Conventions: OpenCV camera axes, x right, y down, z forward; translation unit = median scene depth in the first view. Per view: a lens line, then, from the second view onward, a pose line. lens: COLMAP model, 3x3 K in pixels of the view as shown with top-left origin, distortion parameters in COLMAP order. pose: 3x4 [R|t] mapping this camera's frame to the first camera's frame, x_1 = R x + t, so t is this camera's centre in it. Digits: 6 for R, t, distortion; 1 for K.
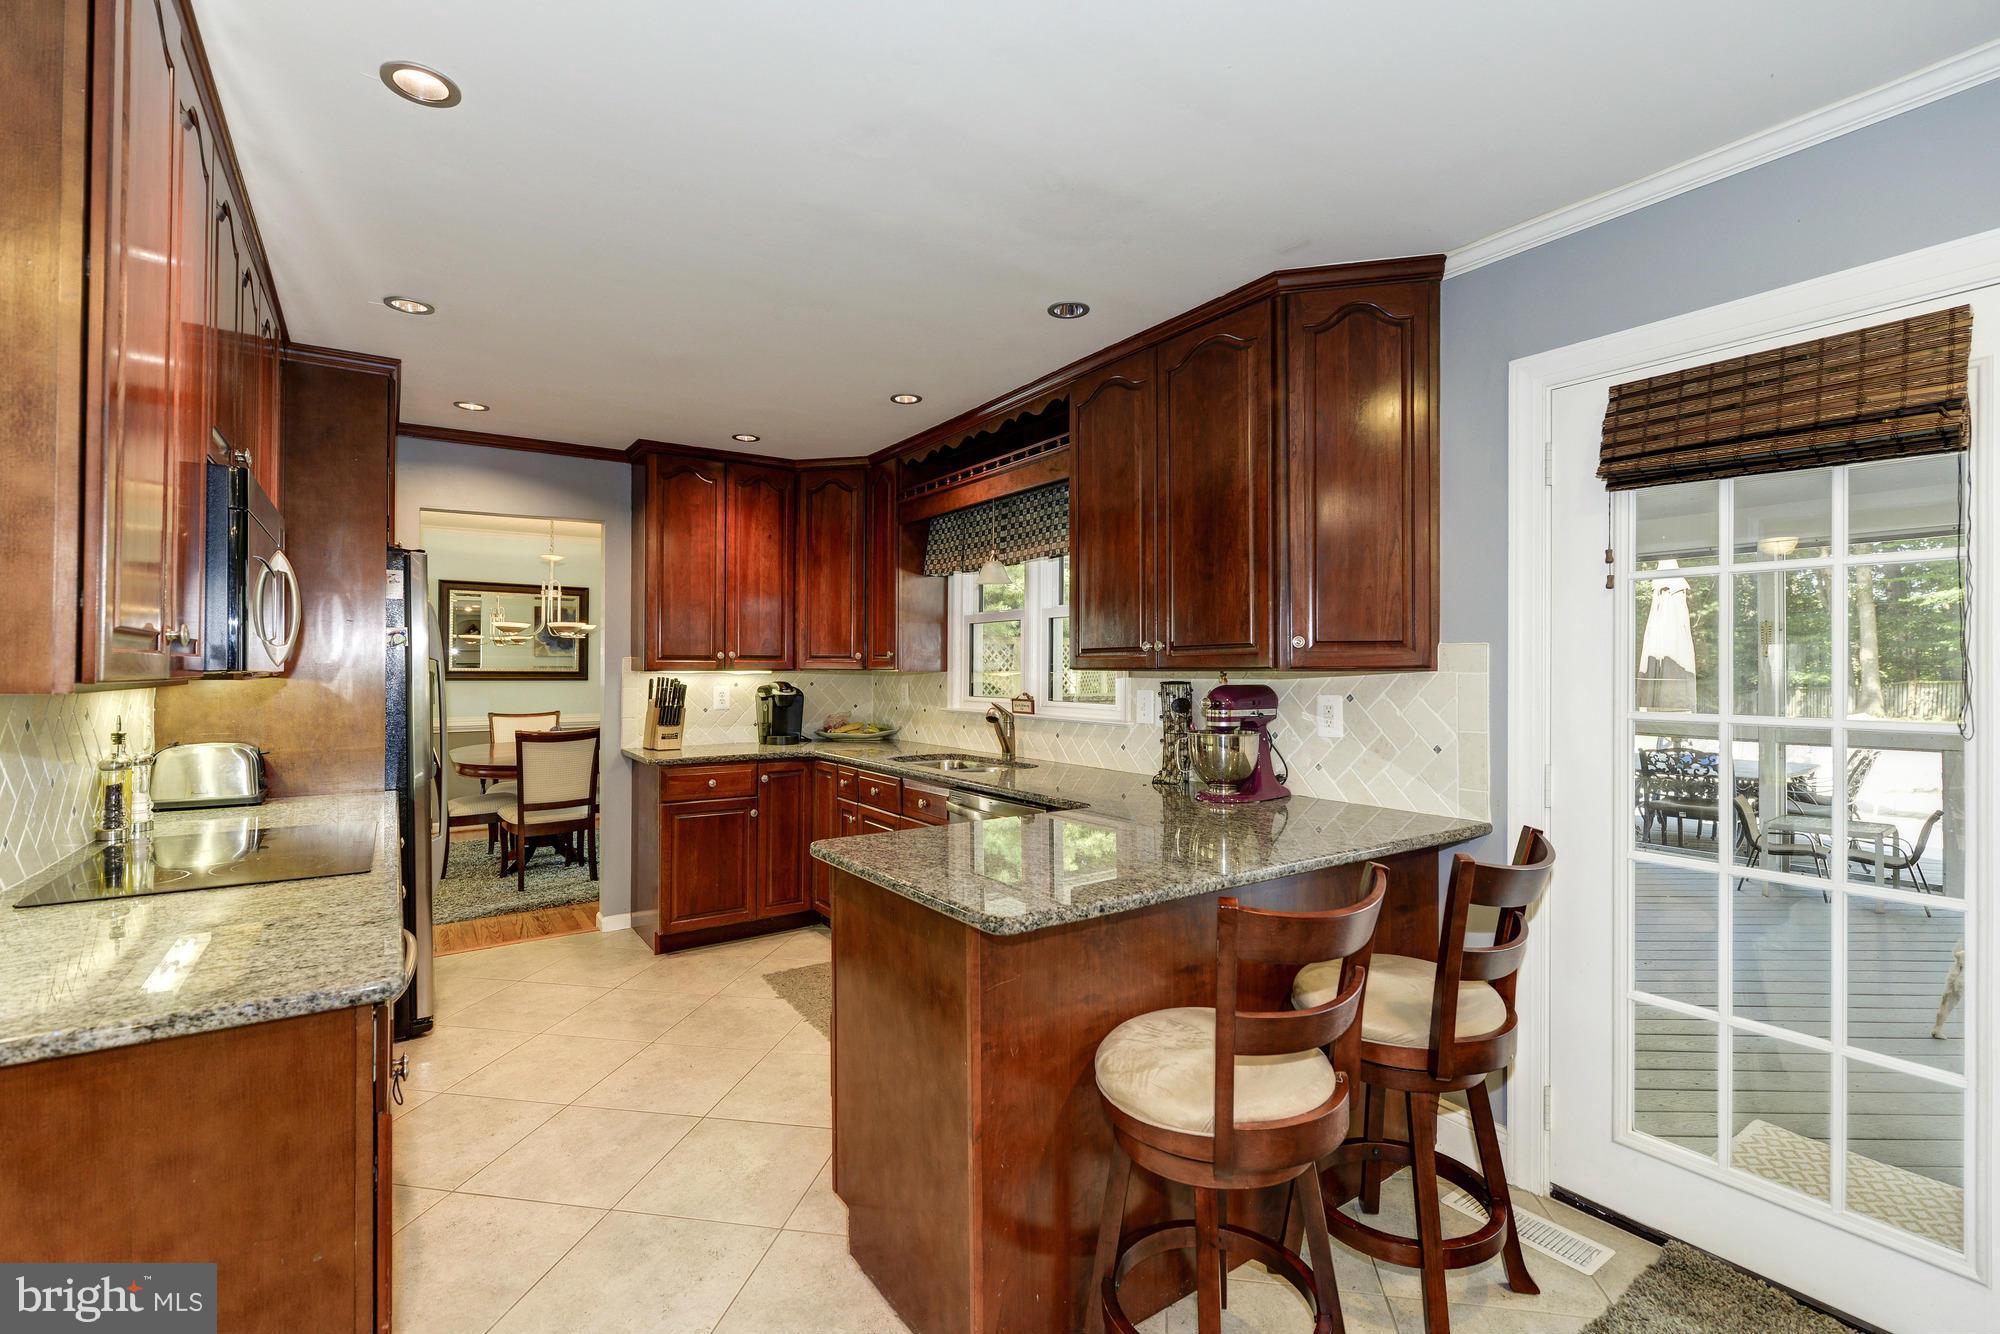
lens RADIAL K [[877.9, 0, 1000.0], [0, 877.9, 667.0], [0, 0, 1]] dist [-0.001004, -0.000156]
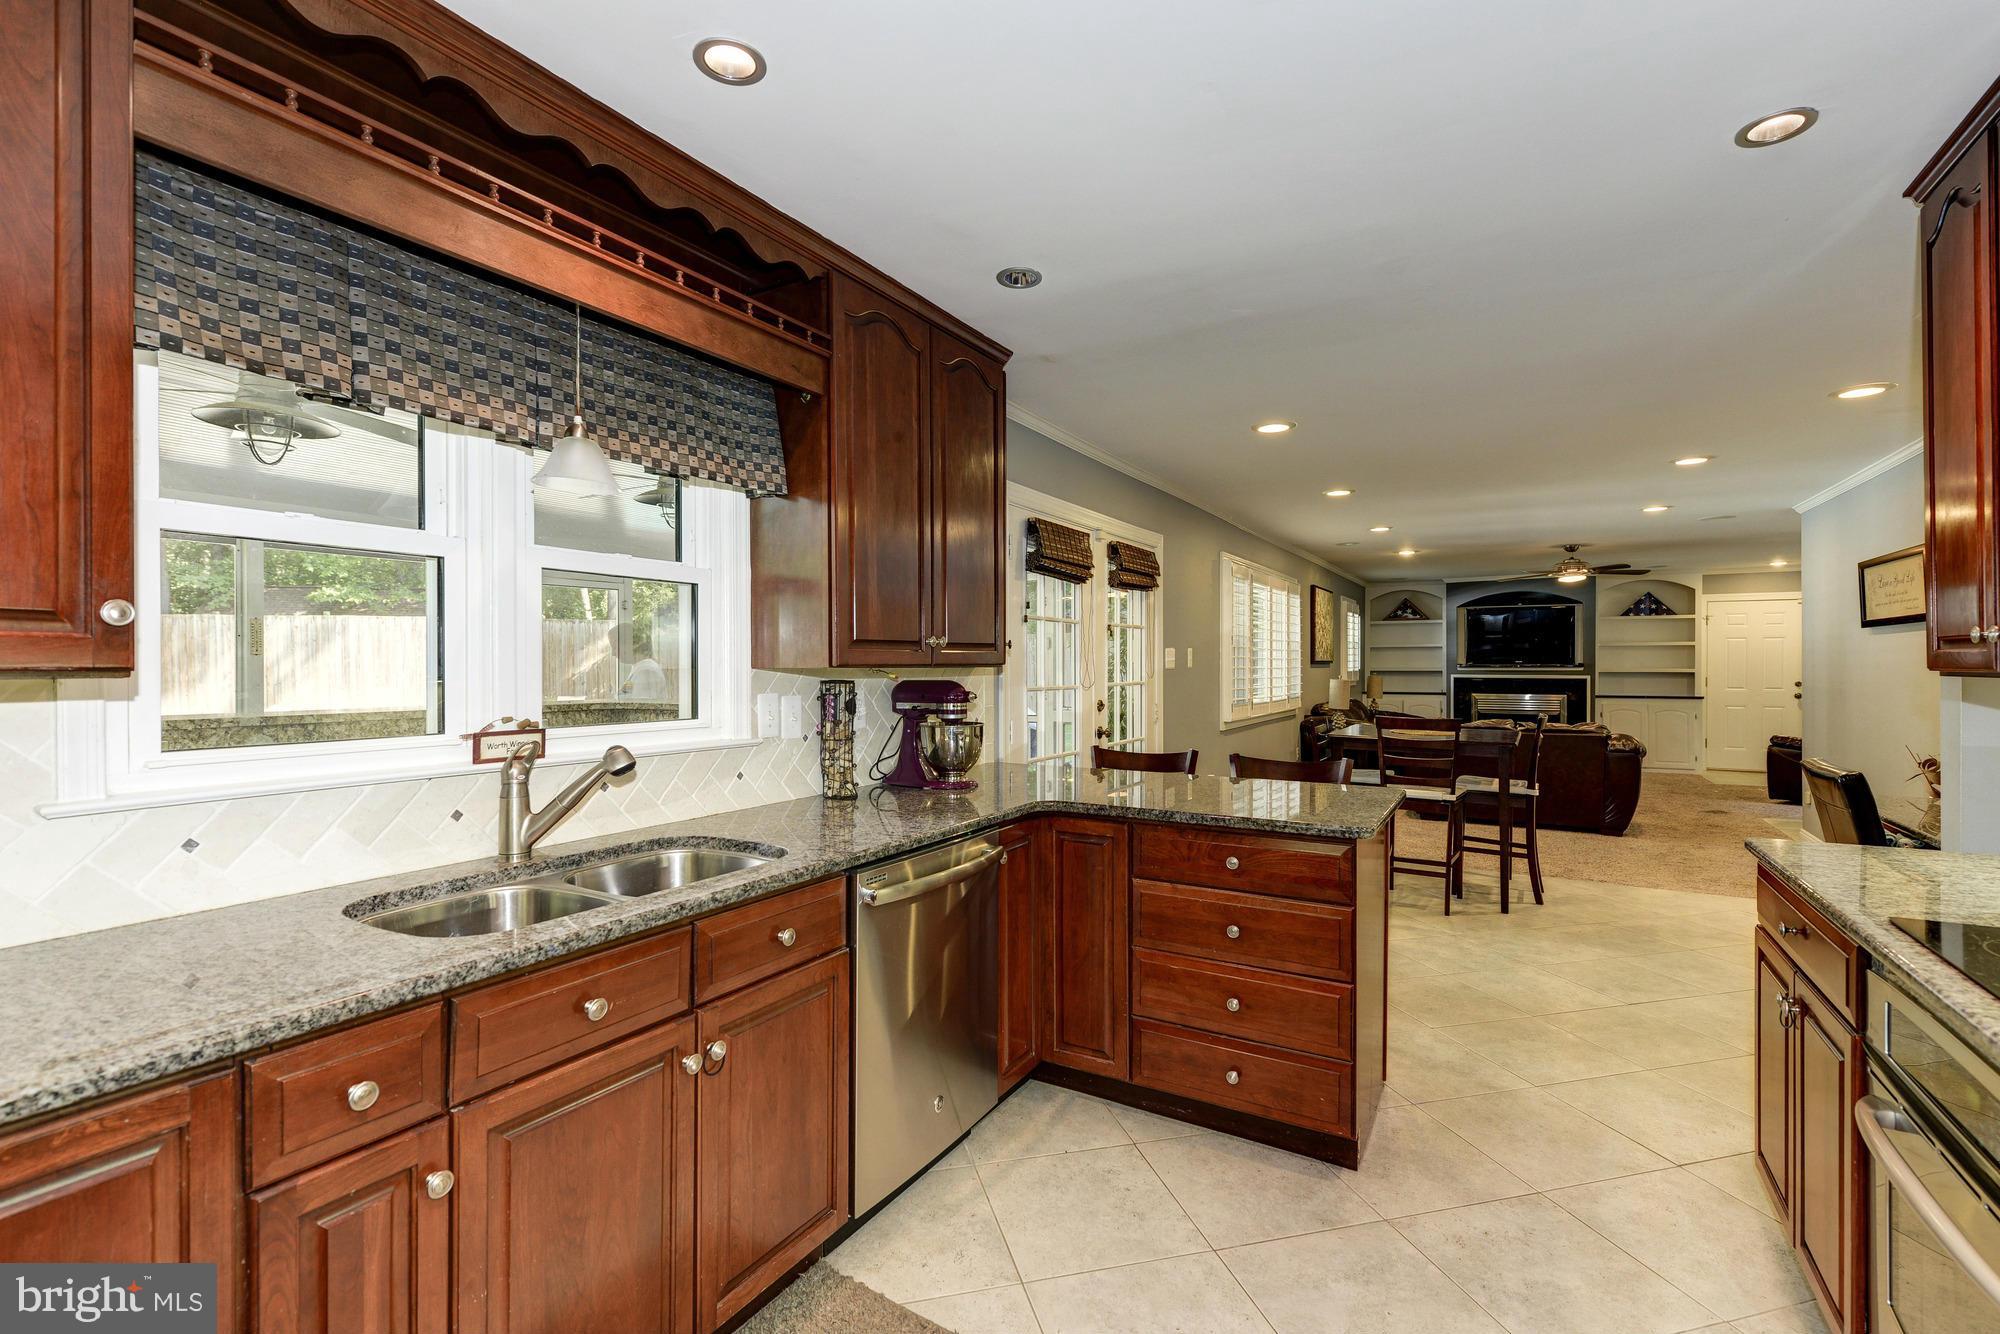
lens RADIAL K [[877.9, 0, 1000.0], [0, 877.9, 667.0], [0, 0, 1]] dist [-0.001004, -0.000156]
pose [[-0.429259, -0.002282, 0.903179, -0.445194], [-0.002803, 0.999995, 0.001194, 0.002013], [-0.903177, -0.002019, -0.429263, 0.842438]]
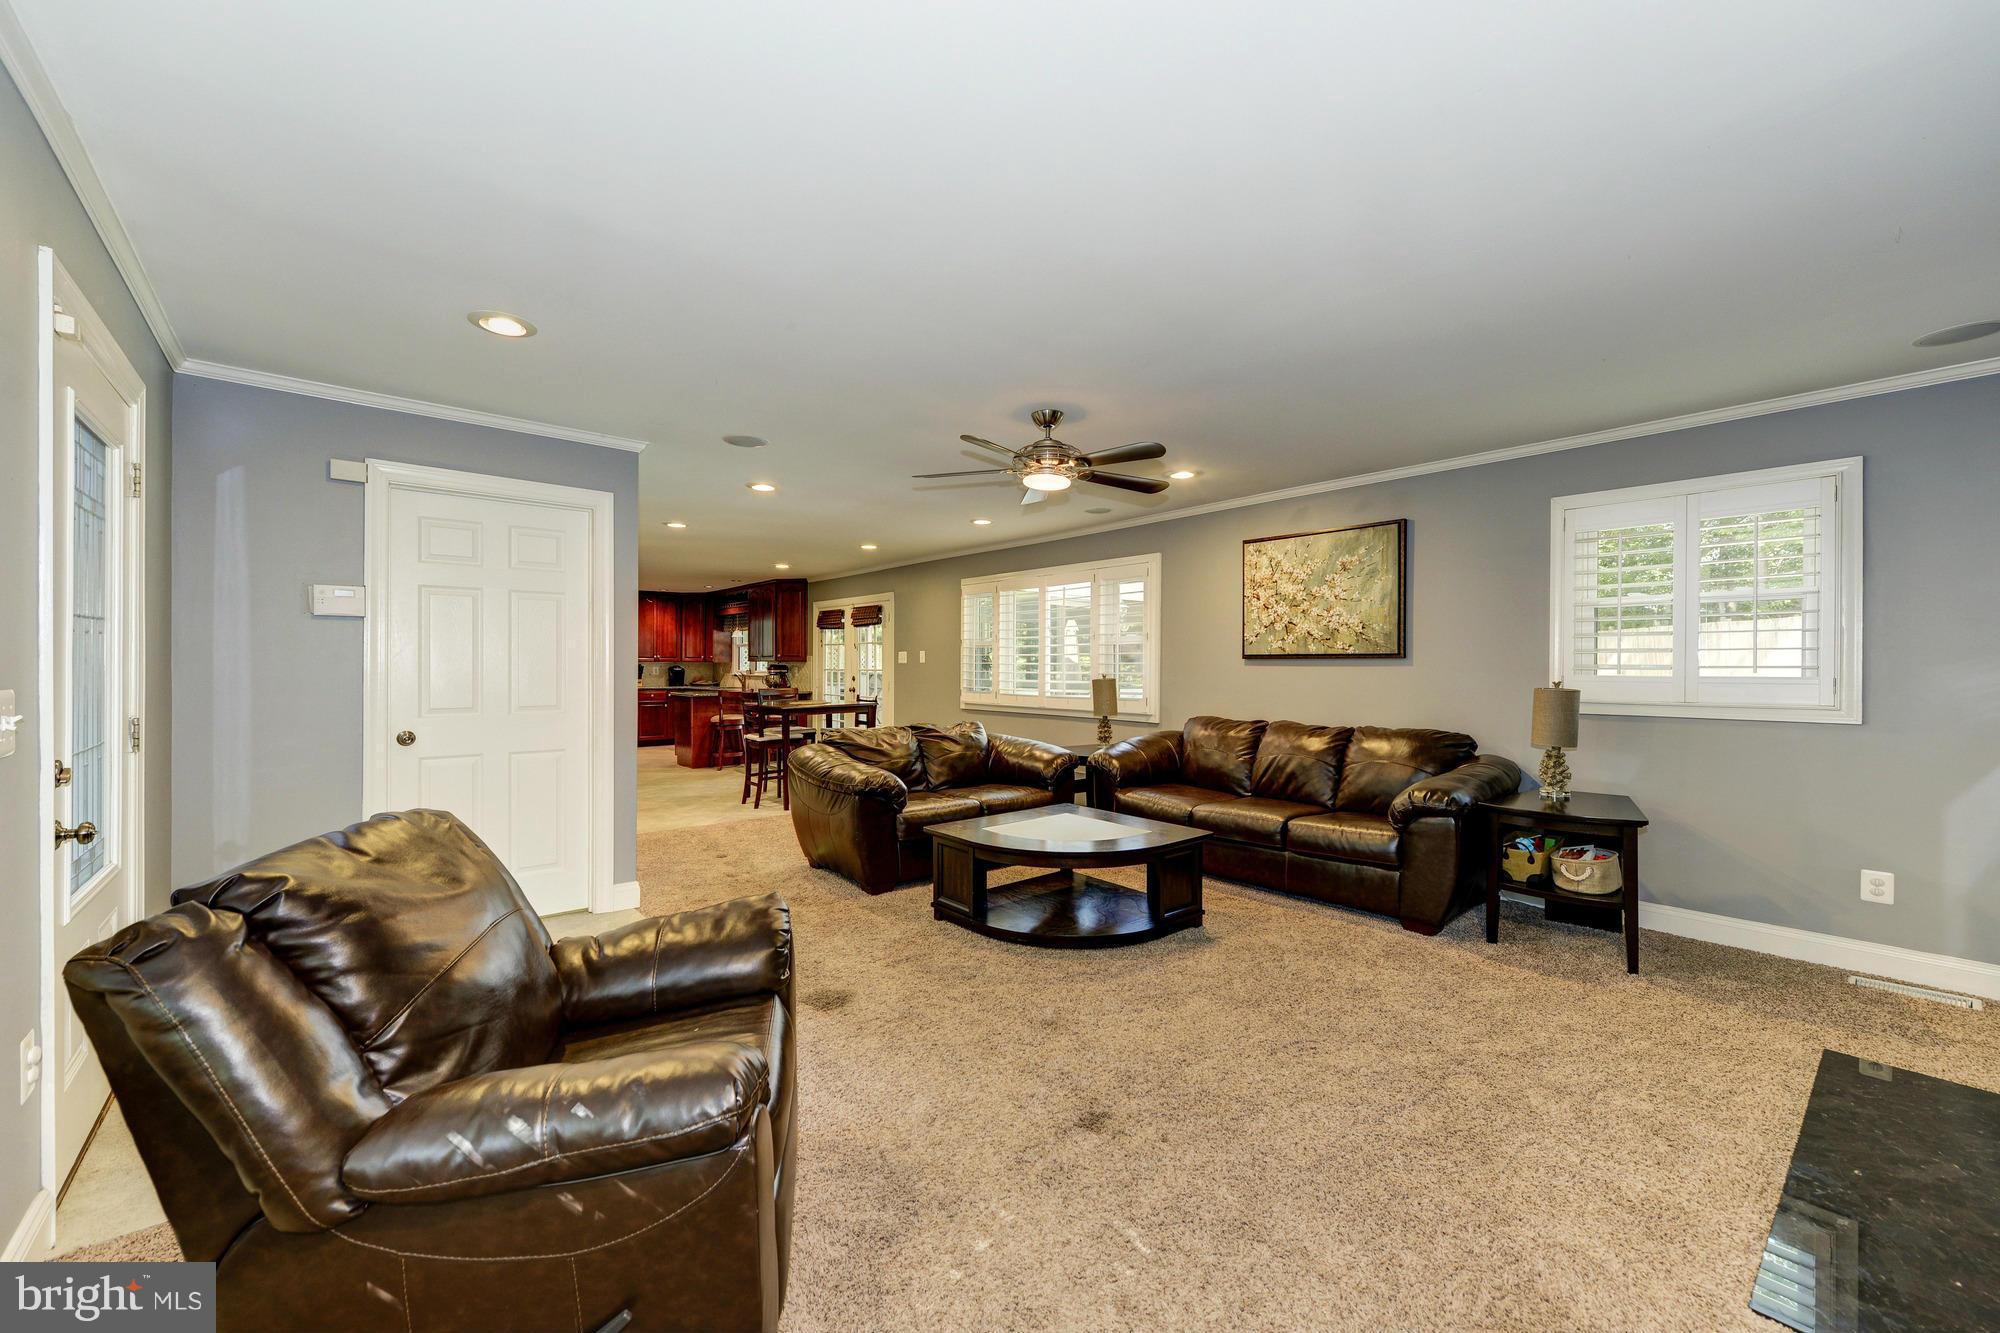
lens RADIAL K [[797.0, 0, 1023.3], [0, 797.0, 668.0], [0, 0, 1]] dist [-0.000822, -0.000118]
pose [[0.992217, 0.003381, 0.124473, 0.635505], [-0.003797, 0.999988, 0.003108, 0.012257], [-0.124461, -0.003557, 0.992218, -1.981815]]
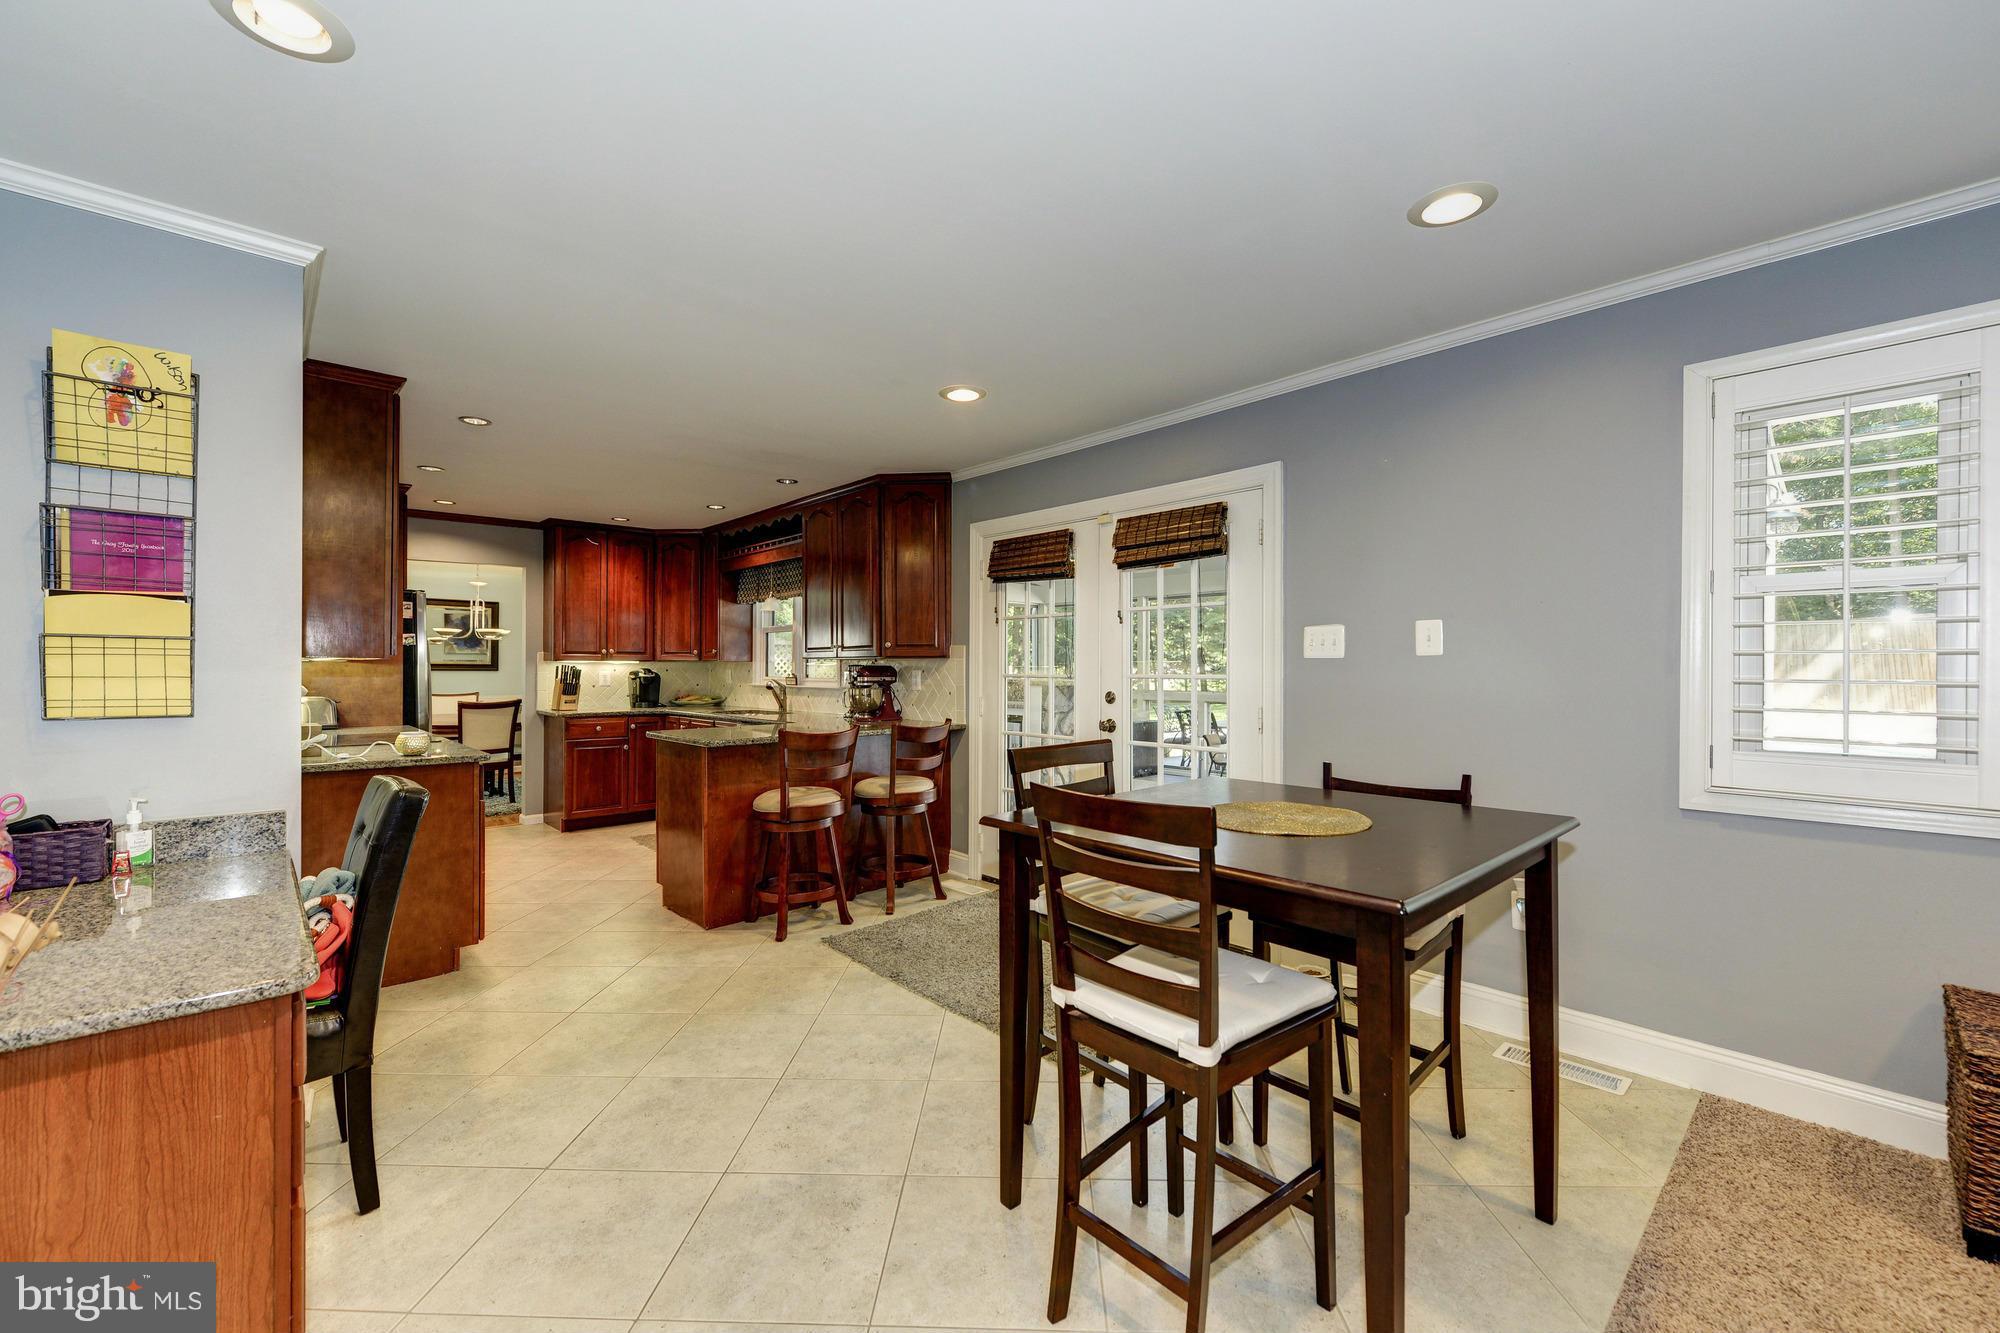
lens RADIAL K [[797.0, 0, 1023.3], [0, 797.0, 668.0], [0, 0, 1]] dist [-0.000822, -0.000118]
pose [[0.984644, -0.000692, 0.174576, 0.185828], [0.000339, 0.999998, 0.002054, 0.014845], [-0.174577, -0.001964, 0.984642, -0.580279]]
